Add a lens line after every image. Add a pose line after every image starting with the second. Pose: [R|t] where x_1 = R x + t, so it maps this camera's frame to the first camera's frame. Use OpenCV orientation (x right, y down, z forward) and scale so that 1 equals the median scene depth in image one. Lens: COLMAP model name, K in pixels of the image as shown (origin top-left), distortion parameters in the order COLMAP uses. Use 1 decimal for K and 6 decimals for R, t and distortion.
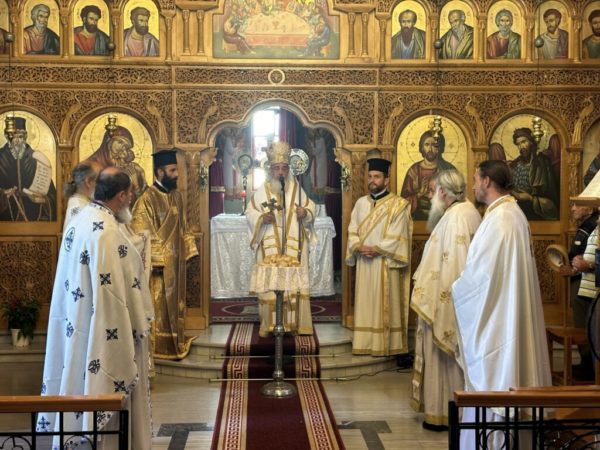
lens RADIAL K [[837.7, 0, 298.1], [0, 837.7, 225.3], [0, 0, 1]] dist [0.144127, 0.000000]
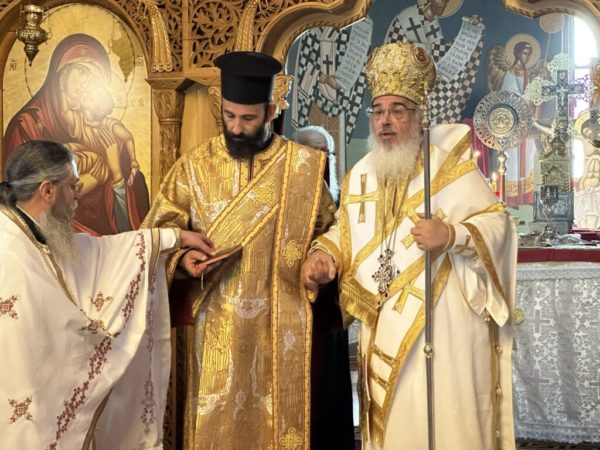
lens RADIAL K [[1343.5, 0, 300.6], [0, 1343.5, 226.1], [0, 0, 1]] dist [0.224104, 0.000000]
pose [[0.919890, 0.005010, -0.392144, 0.162503], [-0.011681, 0.999825, -0.014626, -0.011086], [0.392002, 0.018035, 0.919788, 0.410179]]
